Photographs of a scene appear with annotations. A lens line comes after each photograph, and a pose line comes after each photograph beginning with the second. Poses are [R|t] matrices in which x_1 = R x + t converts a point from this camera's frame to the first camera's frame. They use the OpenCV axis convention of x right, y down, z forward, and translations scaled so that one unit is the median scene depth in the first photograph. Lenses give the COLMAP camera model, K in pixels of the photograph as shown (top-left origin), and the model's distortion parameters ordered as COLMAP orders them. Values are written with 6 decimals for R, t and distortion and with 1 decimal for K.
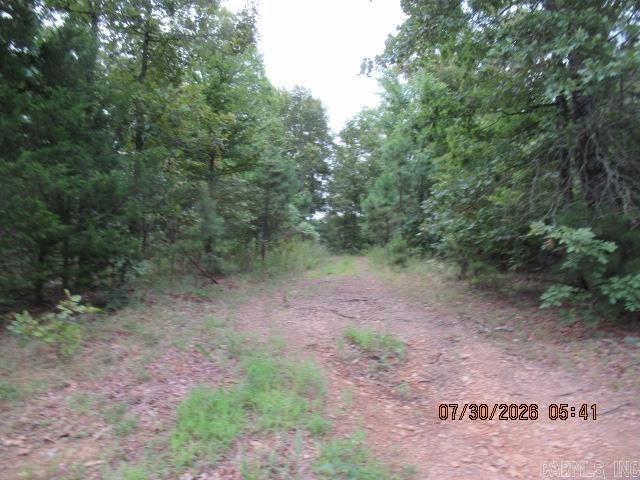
lens RADIAL K [[483.6, 0, 319.7], [0, 483.6, 237.6], [0, 0, 1]] dist [-0.001086, -0.002493]
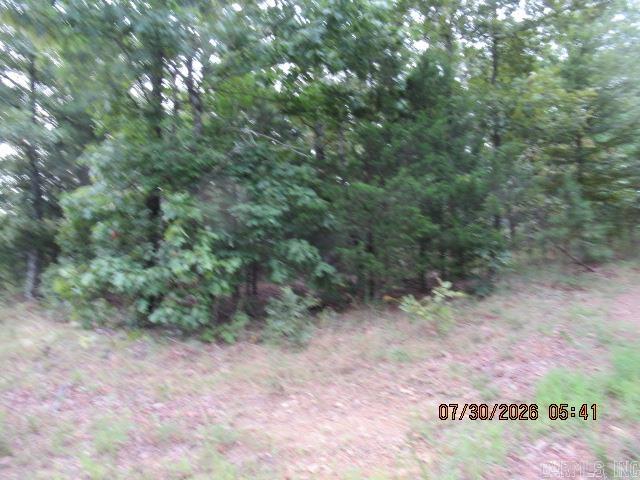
lens RADIAL K [[483.6, 0, 319.7], [0, 483.6, 237.6], [0, 0, 1]] dist [-0.001086, -0.002493]
pose [[0.731284, -0.067740, -0.678701, 0.066413], [0.079615, 0.996732, -0.013699, -0.000053], [0.677411, -0.044017, 0.734287, -0.066488]]
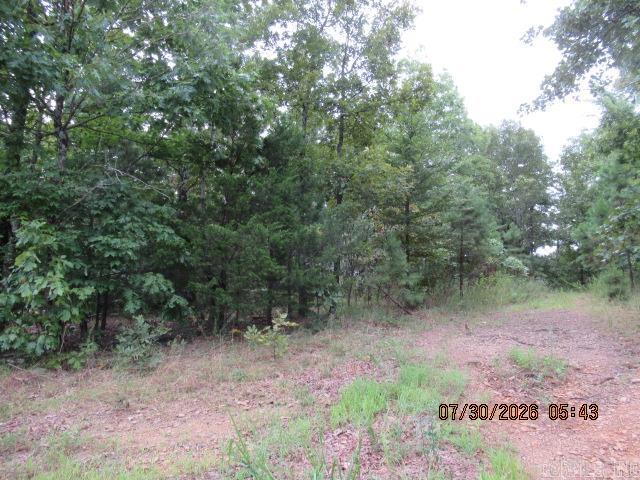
lens RADIAL K [[483.6, 0, 319.7], [0, 483.6, 237.6], [0, 0, 1]] dist [-0.001086, -0.002493]
pose [[0.895204, -0.073651, -0.439528, 0.172273], [0.035504, 0.994901, -0.094401, 0.025859], [0.444239, 0.068903, 0.893255, -0.174584]]
